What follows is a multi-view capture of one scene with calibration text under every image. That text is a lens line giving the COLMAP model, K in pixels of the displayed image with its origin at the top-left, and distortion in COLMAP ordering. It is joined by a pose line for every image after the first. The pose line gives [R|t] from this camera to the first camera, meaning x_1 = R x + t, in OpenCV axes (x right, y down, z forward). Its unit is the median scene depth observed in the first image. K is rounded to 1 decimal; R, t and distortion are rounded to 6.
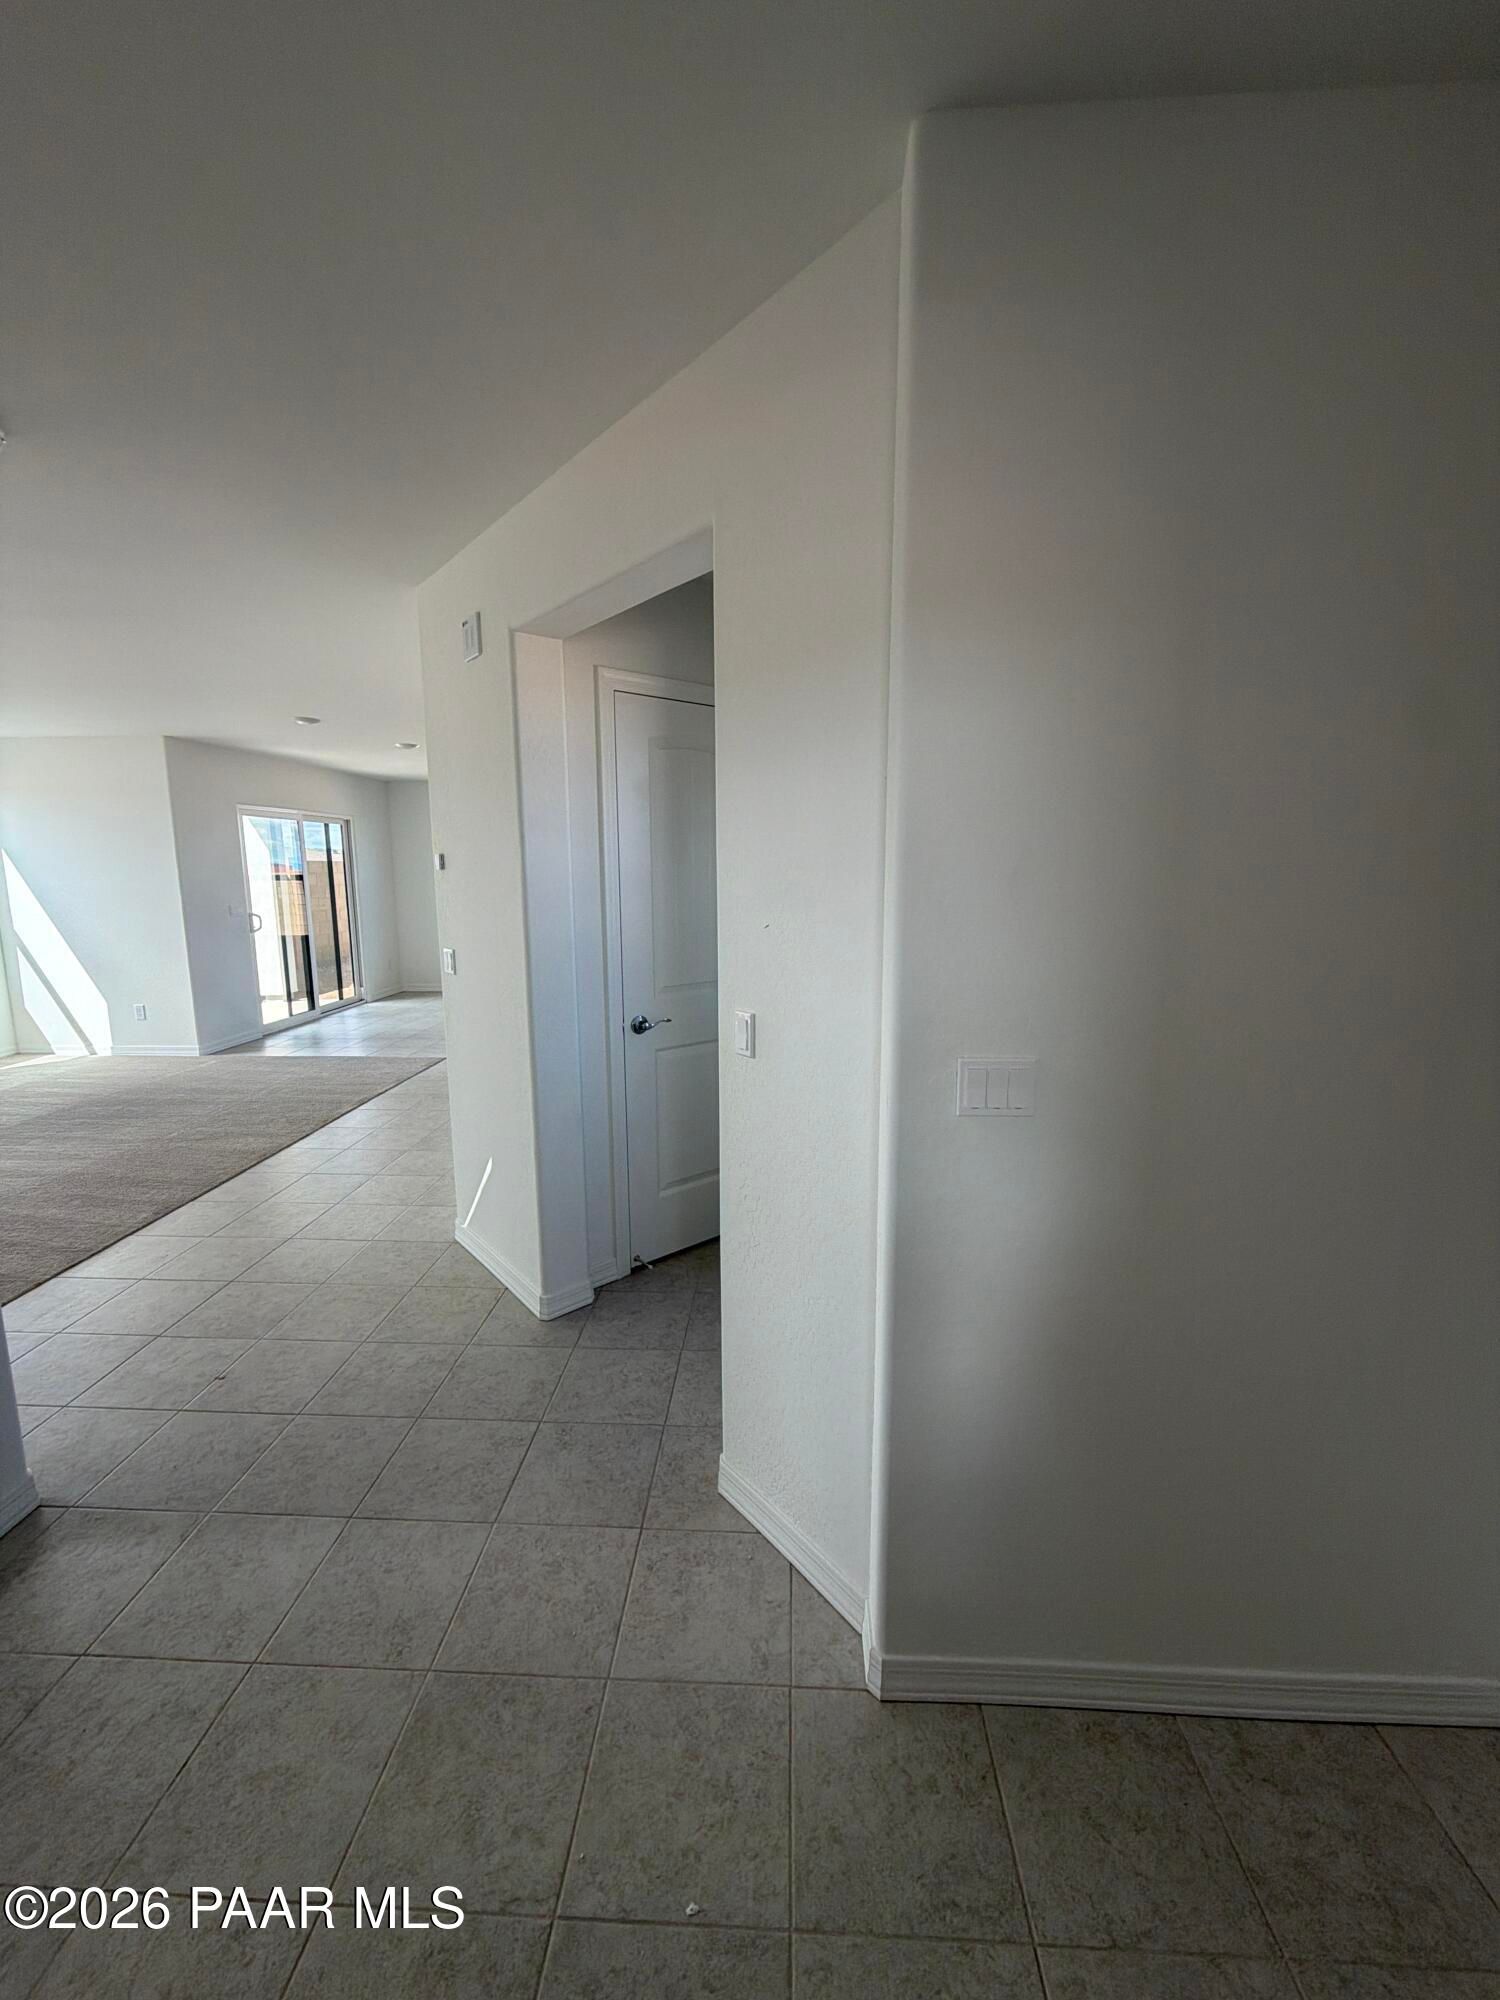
lens RADIAL K [[807.7, 0, 760.2], [0, 807.7, 996.8], [0, 0, 1]] dist [0.001129, -0.000319]
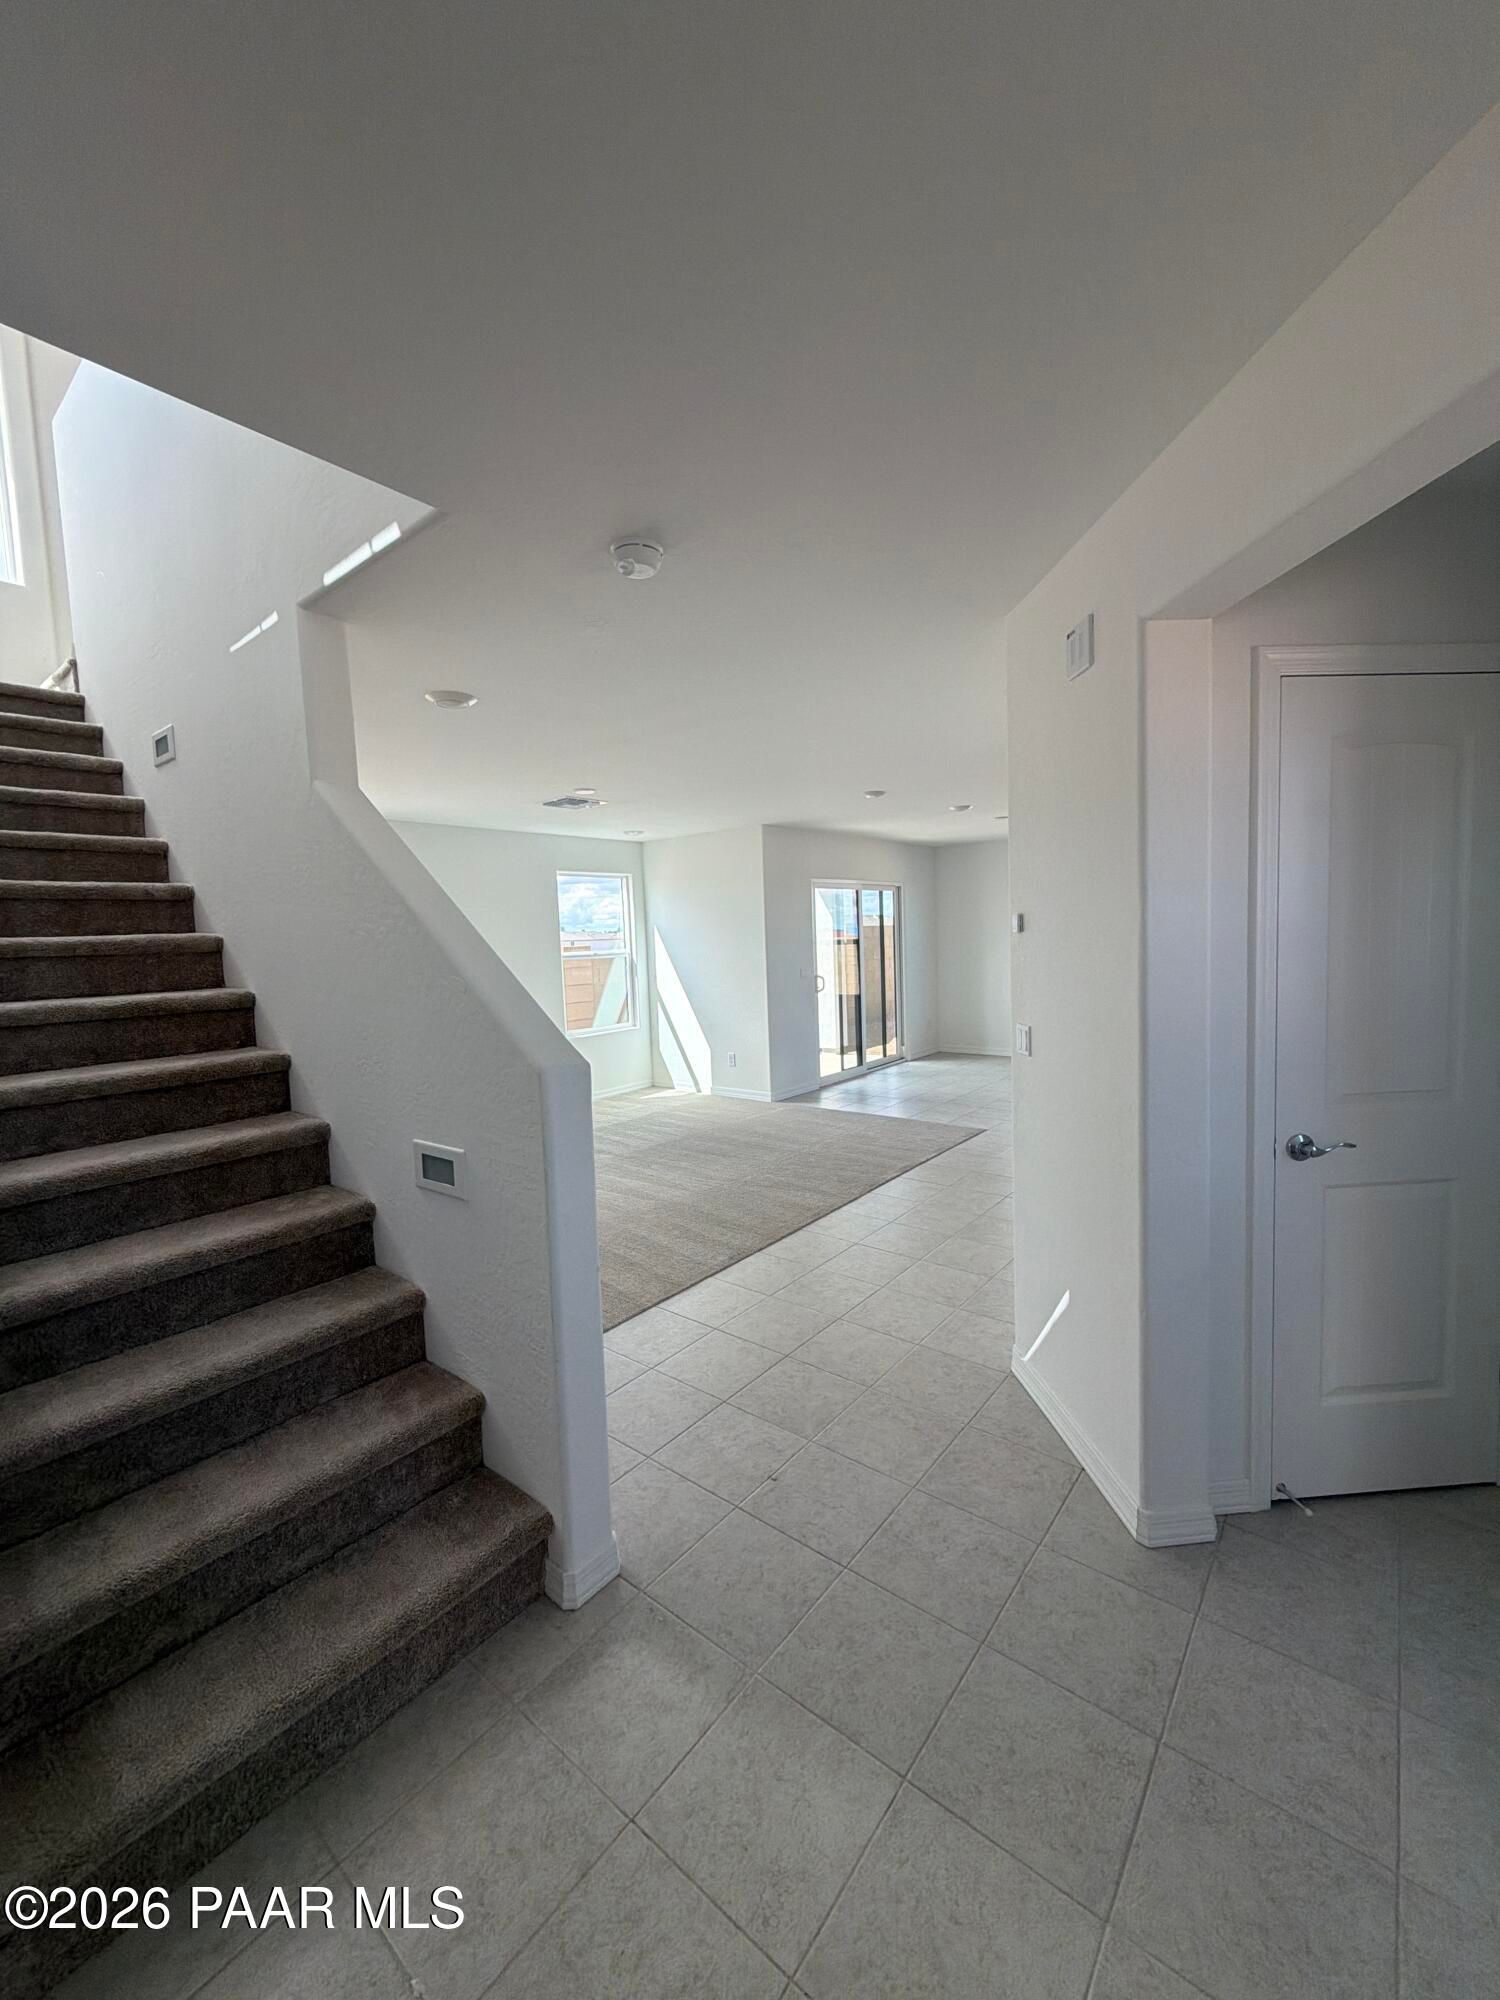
lens RADIAL K [[807.7, 0, 746.9], [0, 807.7, 998.0], [0, 0, 1]] dist [0.001129, -0.000319]
pose [[0.801830, 0.019029, -0.597249, -0.098636], [-0.060856, 0.996897, -0.049939, -0.024104], [0.594445, 0.076389, 0.800499, 0.130603]]
